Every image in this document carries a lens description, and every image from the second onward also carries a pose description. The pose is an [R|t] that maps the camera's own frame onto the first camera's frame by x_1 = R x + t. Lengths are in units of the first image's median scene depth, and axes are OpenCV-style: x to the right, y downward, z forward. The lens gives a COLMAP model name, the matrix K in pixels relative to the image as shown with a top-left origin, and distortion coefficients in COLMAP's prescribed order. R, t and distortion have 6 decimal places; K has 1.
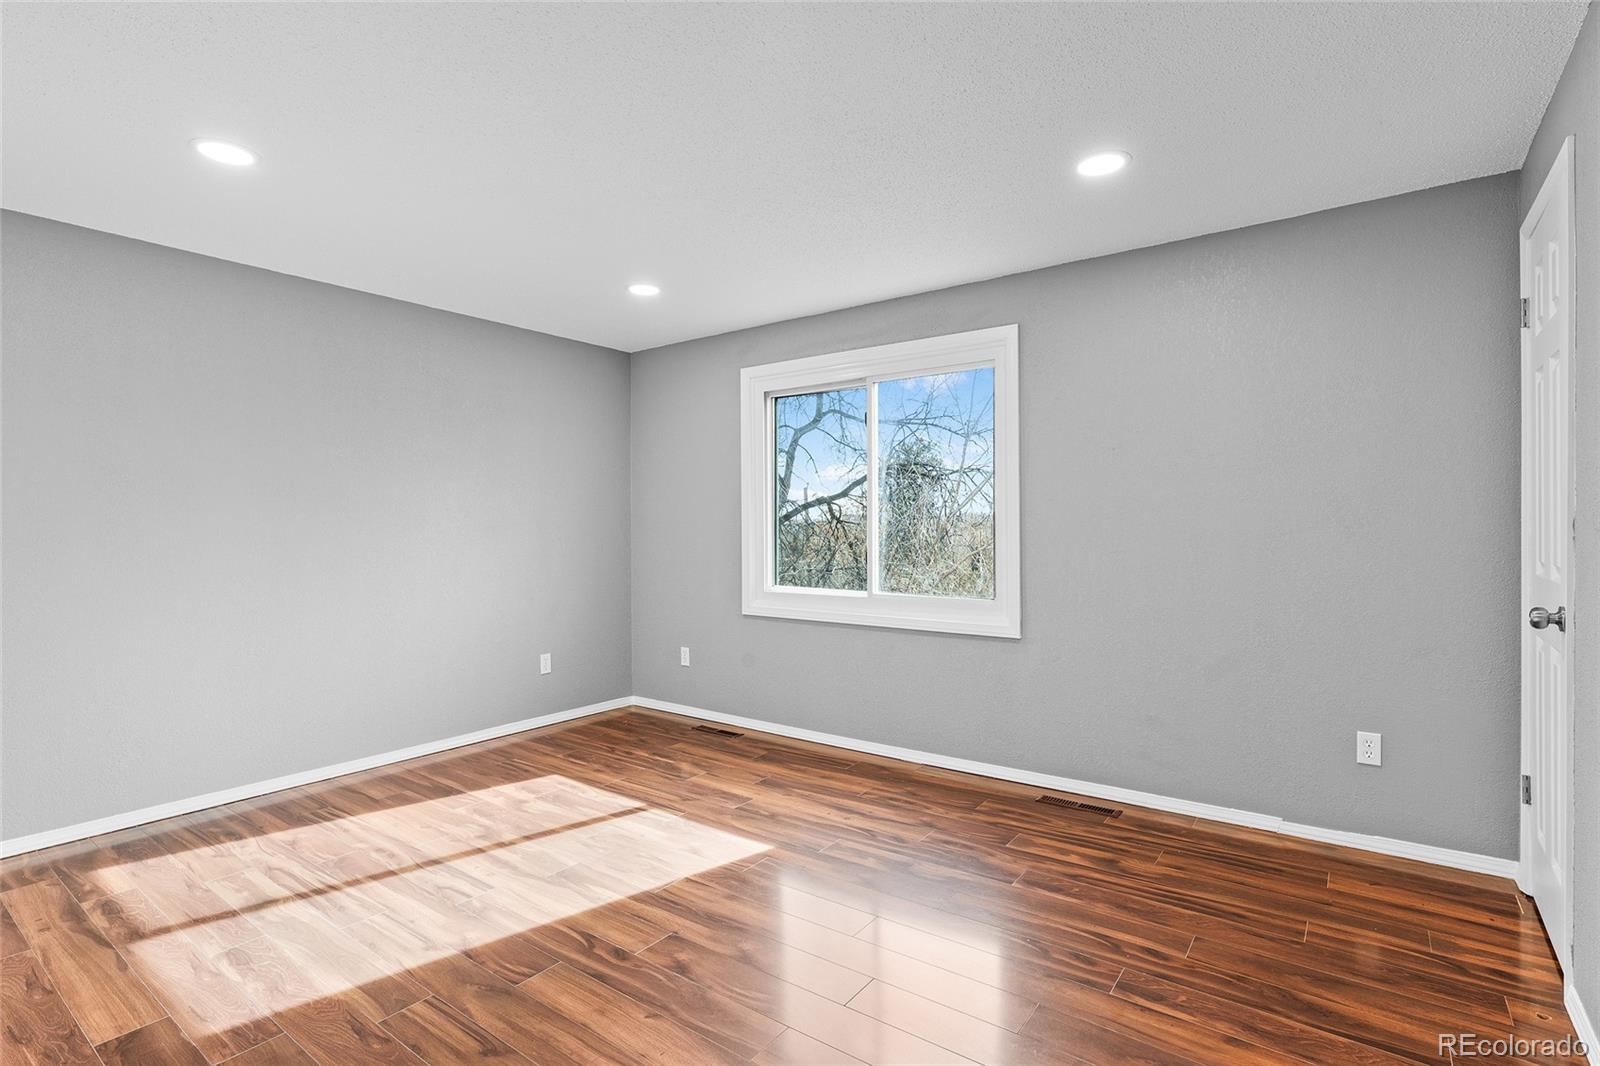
lens RADIAL K [[767.0, 0, 783.5], [0, 767.0, 526.7], [0, 0, 1]] dist [-0.003449, -0.000186]
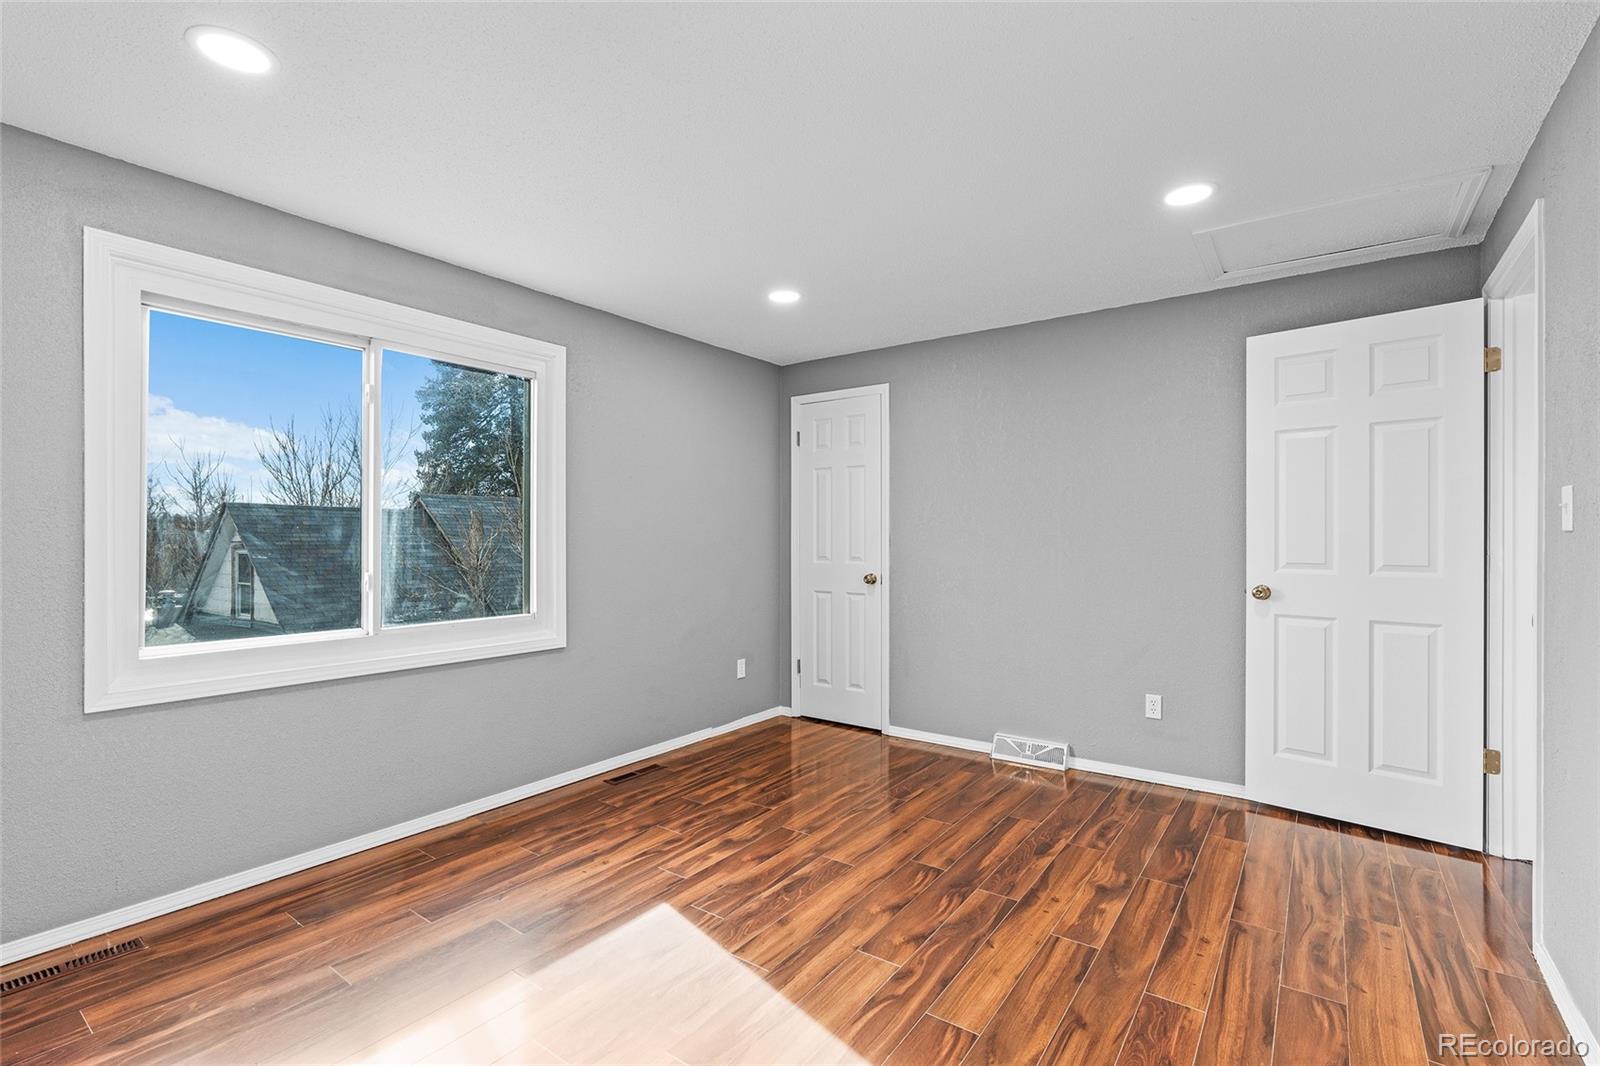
lens RADIAL K [[733.1, 0, 796.7], [0, 733.1, 539.2], [0, 0, 1]] dist [-0.010053, 0.003822]
pose [[-0.022151, 0.004386, 0.999745, -0.810089], [-0.000526, 0.999990, -0.004399, 0.002431], [-0.999755, -0.000624, -0.022148, 0.816594]]
